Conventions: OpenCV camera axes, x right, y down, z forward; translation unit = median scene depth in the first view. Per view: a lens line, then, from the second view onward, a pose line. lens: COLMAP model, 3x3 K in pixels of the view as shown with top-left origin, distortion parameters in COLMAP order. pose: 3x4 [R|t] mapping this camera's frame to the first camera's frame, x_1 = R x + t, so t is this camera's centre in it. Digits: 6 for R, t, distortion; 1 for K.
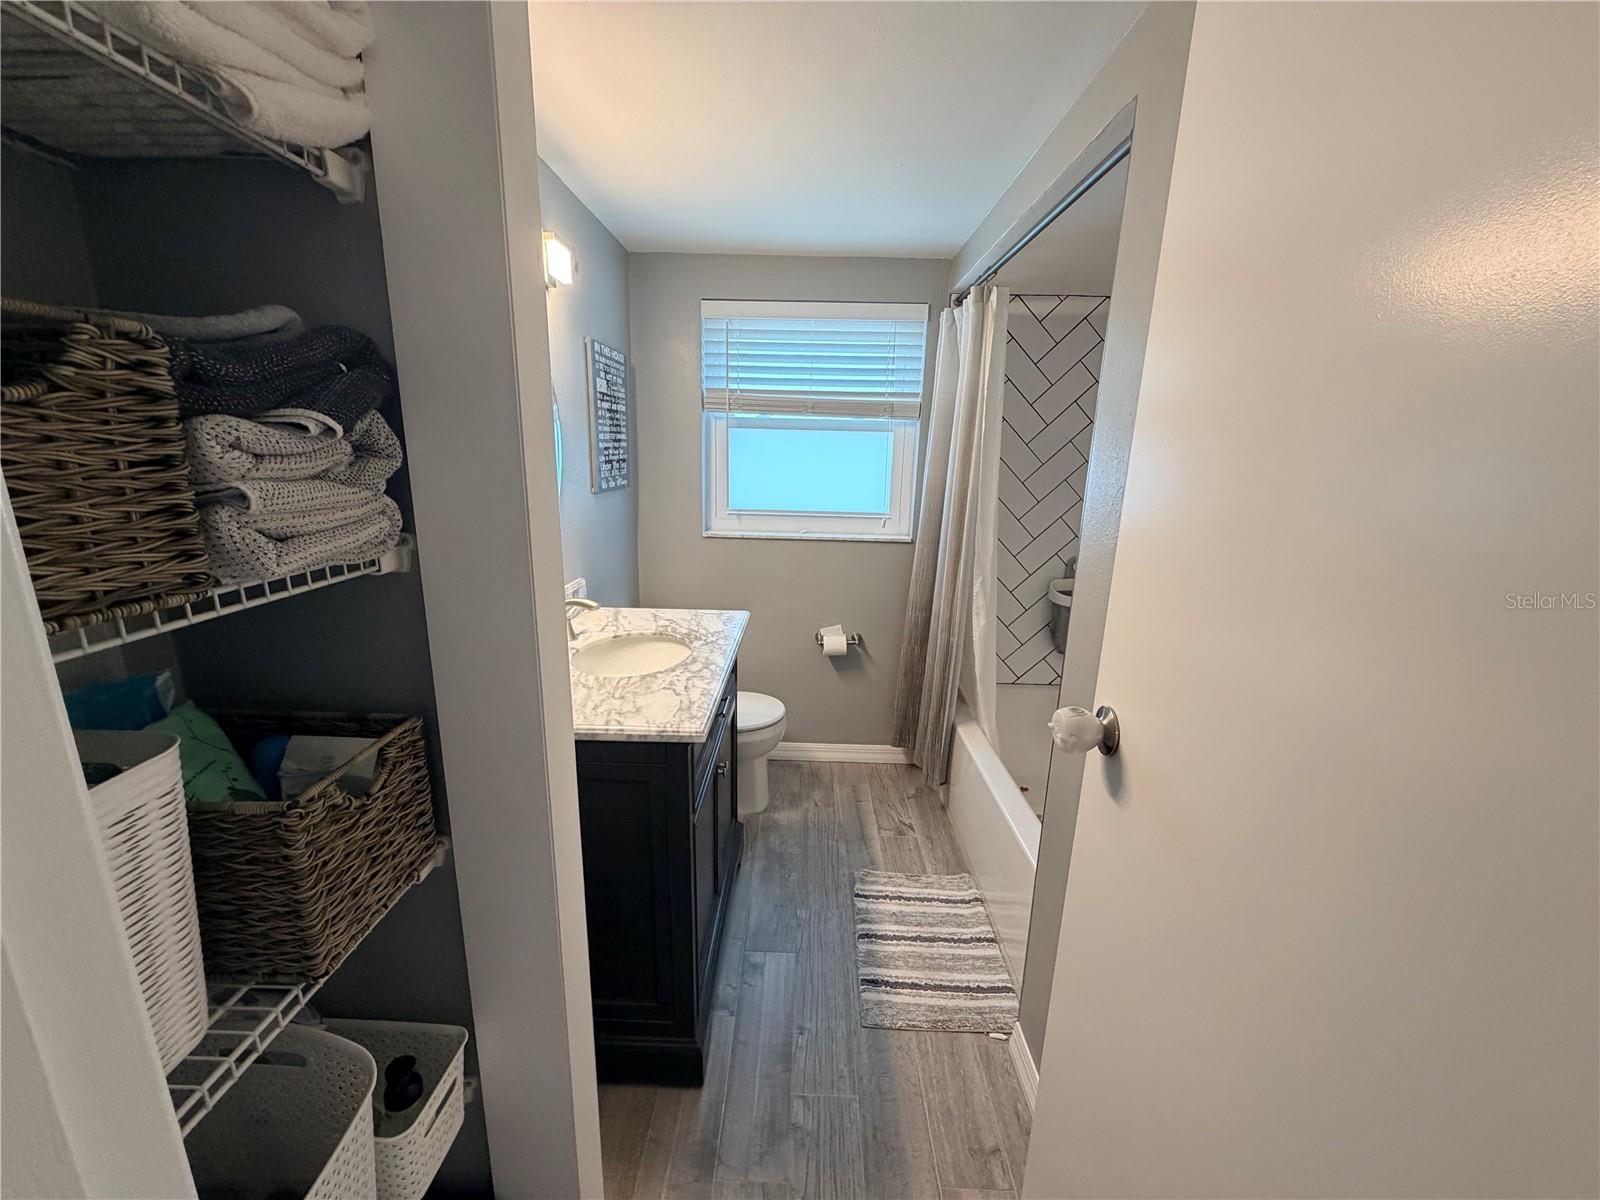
lens RADIAL K [[635.3, 0, 796.0], [0, 635.3, 599.6], [0, 0, 1]] dist [-0.000309, -0.000033]
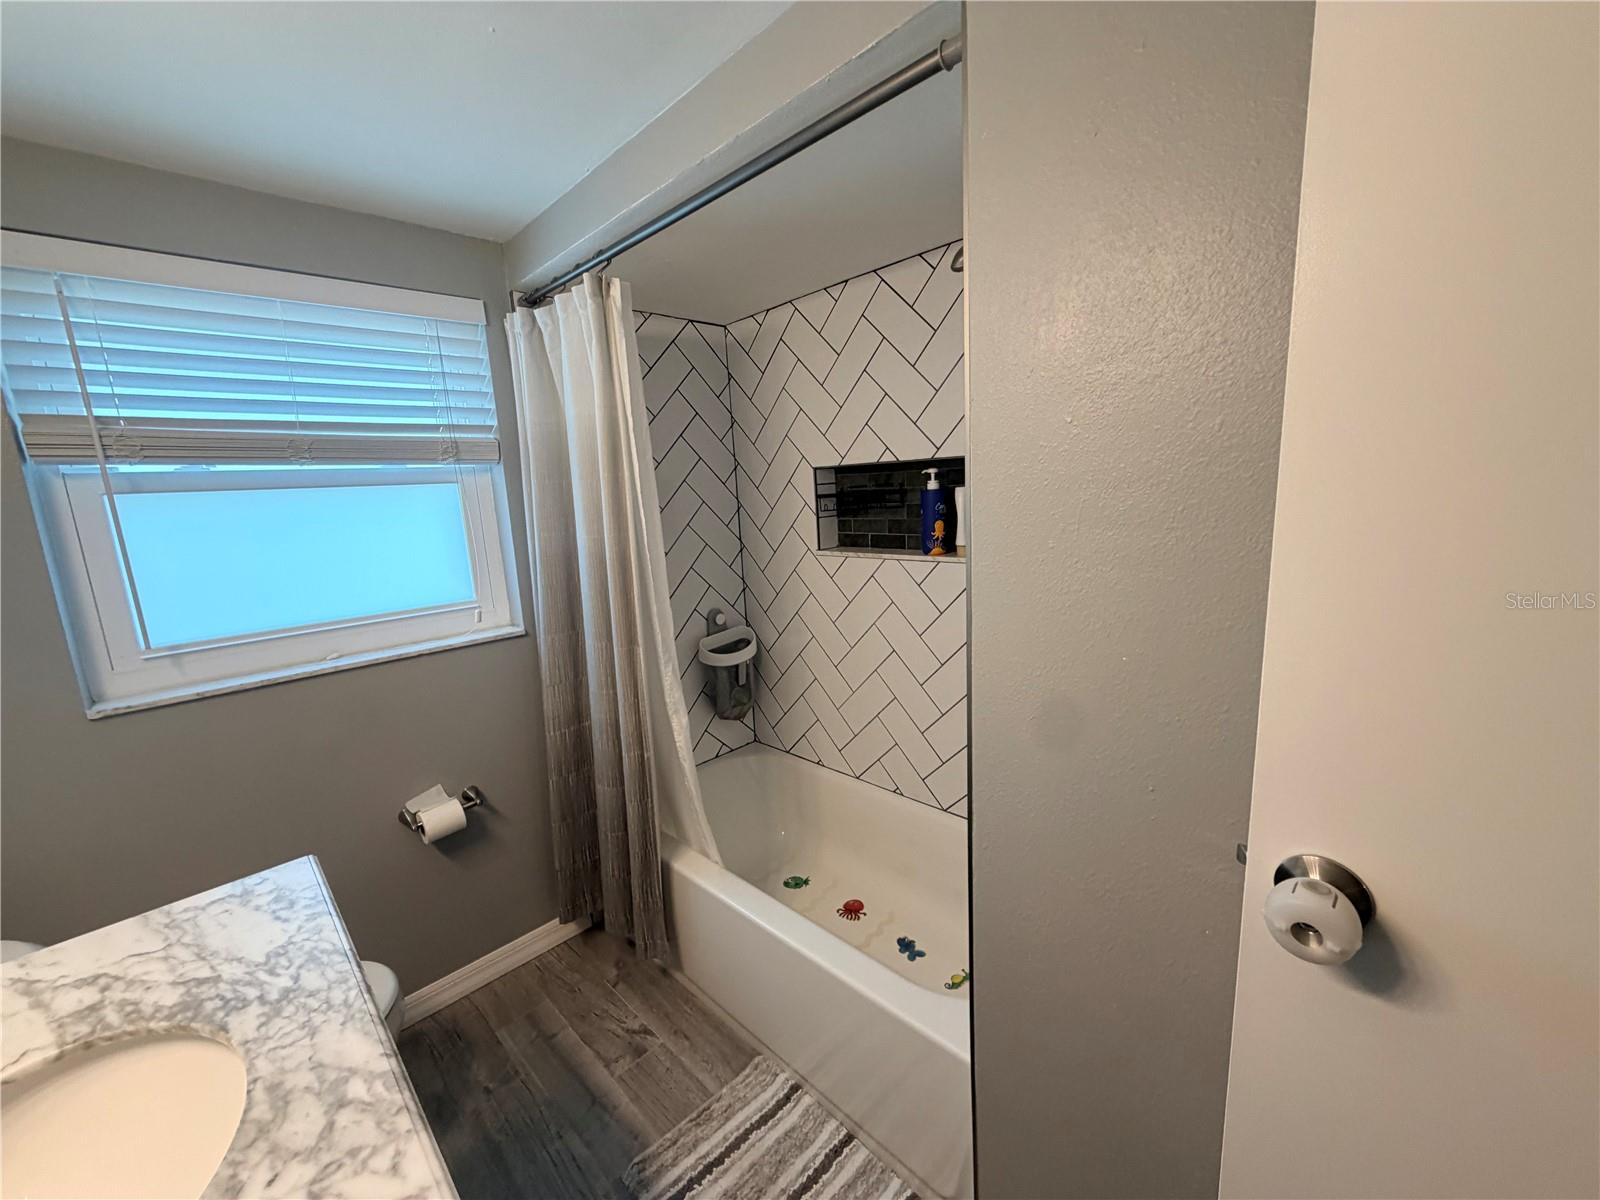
lens RADIAL K [[635.3, 0, 795.3], [0, 635.3, 601.1], [0, 0, 1]] dist [-0.000309, -0.000033]
pose [[0.699112, -0.187893, 0.689883, -0.097674], [0.235905, 0.971441, 0.025516, -0.081065], [-0.674975, 0.144908, 0.723471, 0.313273]]
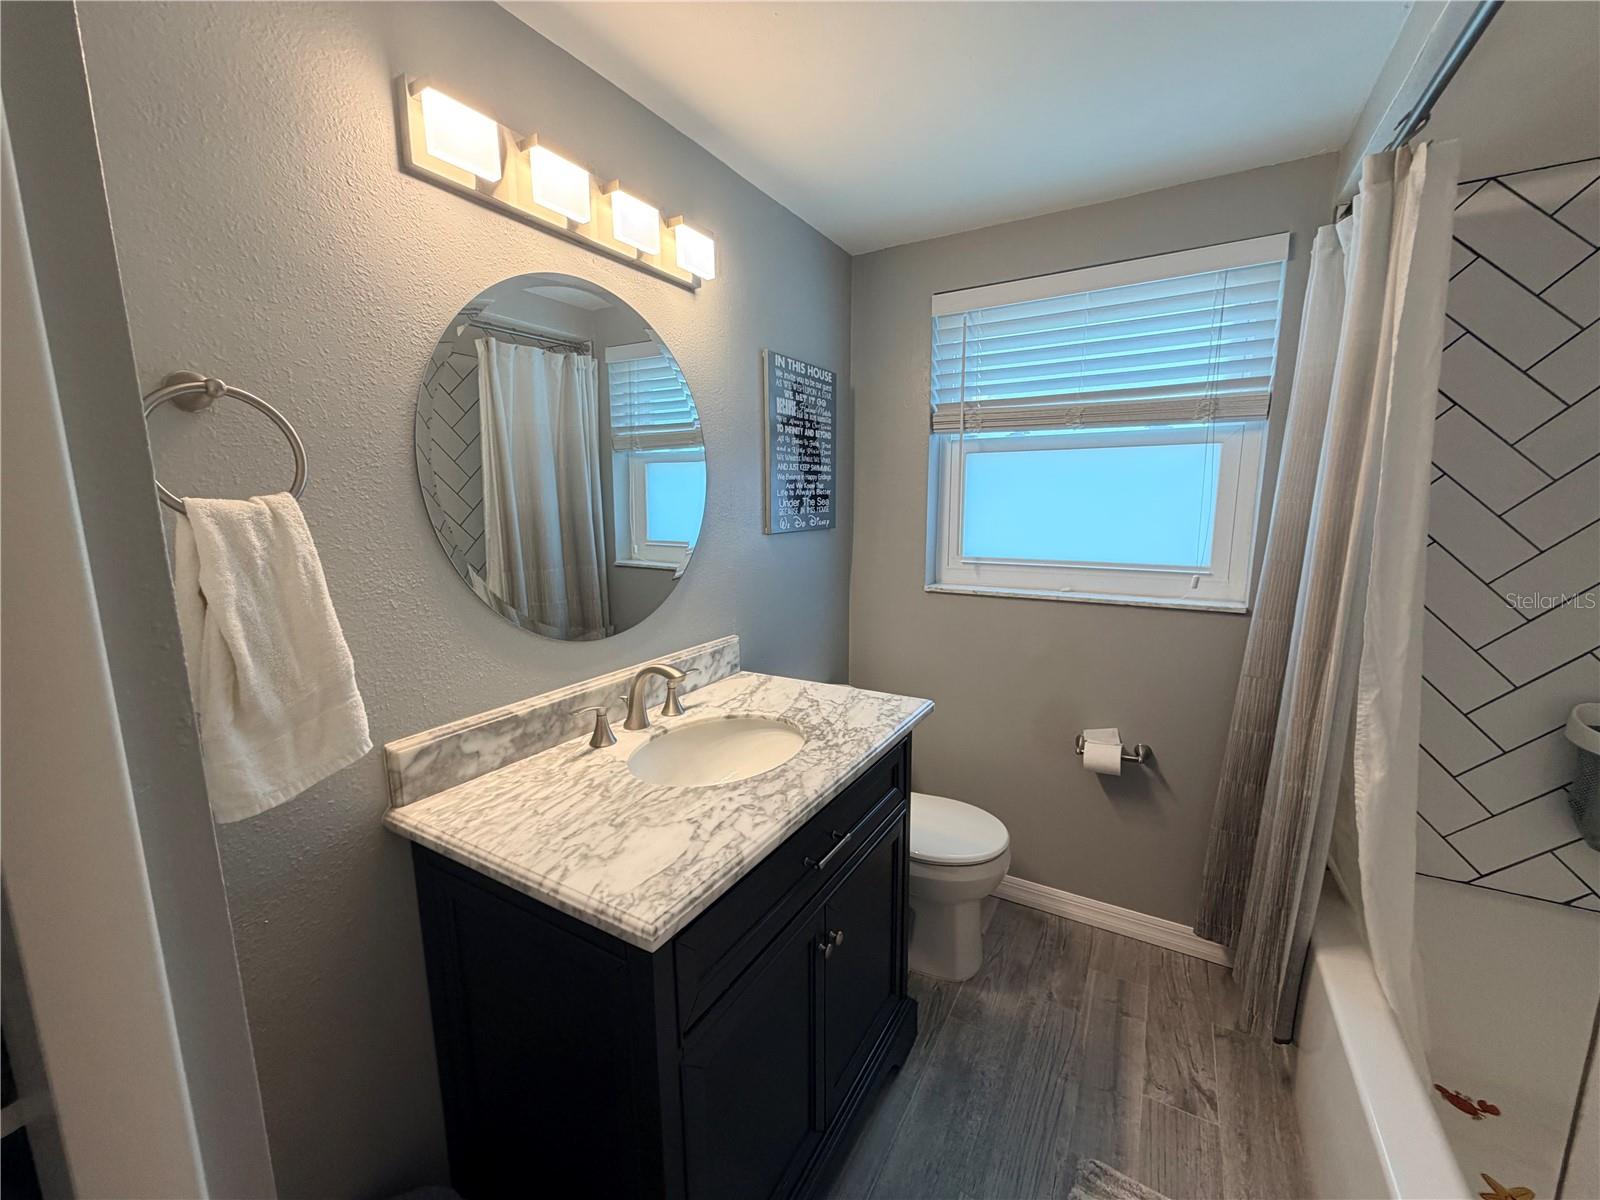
lens RADIAL K [[635.3, 0, 795.6], [0, 635.3, 600.0], [0, 0, 1]] dist [-0.000309, -0.000033]
pose [[0.869686, 0.048056, -0.491261, 0.113200], [-0.086296, 0.994724, -0.055466, -0.033735], [0.486003, 0.090631, 0.869245, 0.264725]]
